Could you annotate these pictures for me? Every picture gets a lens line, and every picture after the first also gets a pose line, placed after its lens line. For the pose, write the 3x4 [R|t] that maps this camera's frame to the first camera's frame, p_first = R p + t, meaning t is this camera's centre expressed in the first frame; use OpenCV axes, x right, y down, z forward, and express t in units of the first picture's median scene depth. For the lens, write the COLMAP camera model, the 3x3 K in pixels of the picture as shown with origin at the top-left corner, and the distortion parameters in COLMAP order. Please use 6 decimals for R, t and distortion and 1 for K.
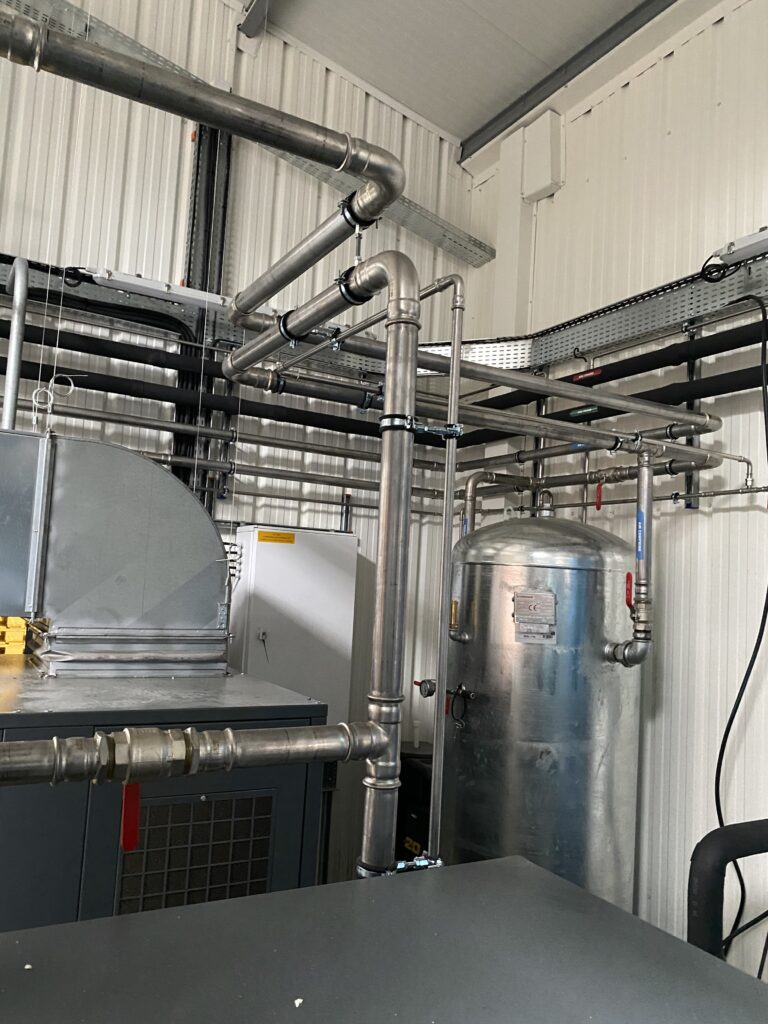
lens RADIAL K [[776.5, 0, 384.0], [0, 776.5, 512.0], [0, 0, 1]] dist [-0.001473, -0.004613]
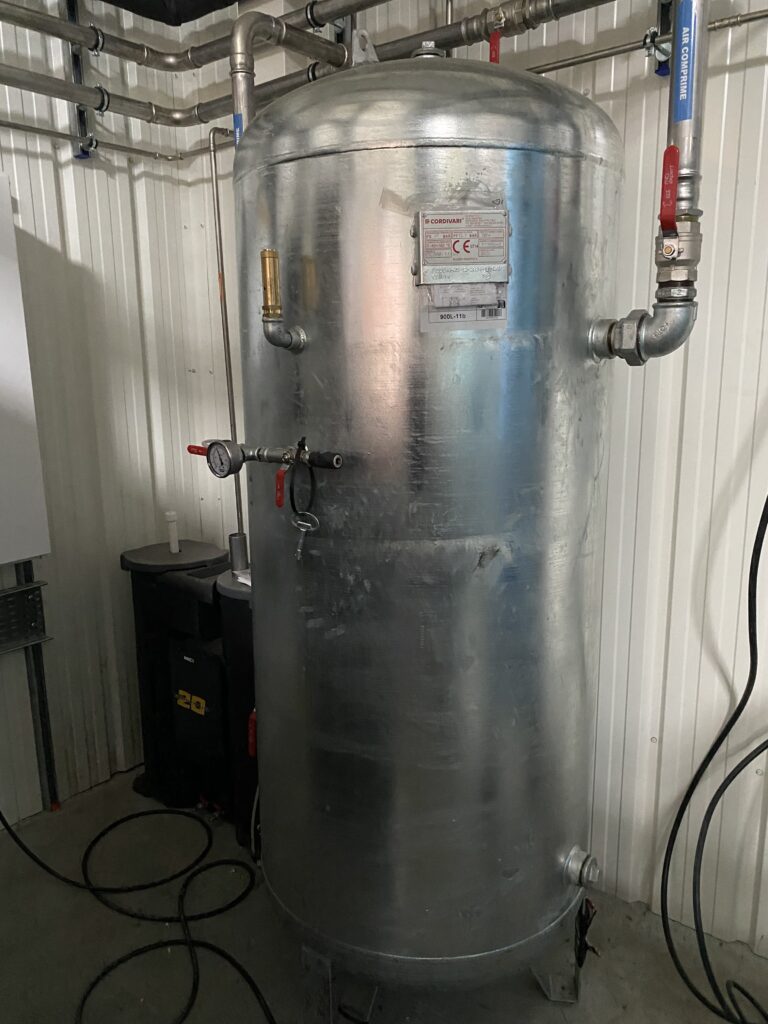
lens RADIAL K [[784.2, 0, 384.0], [0, 784.2, 512.0], [0, 0, 1]] dist [0.149757, -0.180575]
pose [[0.931932, -0.140421, 0.334343, -0.017627], [0.035668, 0.953008, 0.300837, 0.122997], [-0.360875, -0.268434, 0.893147, 0.548783]]
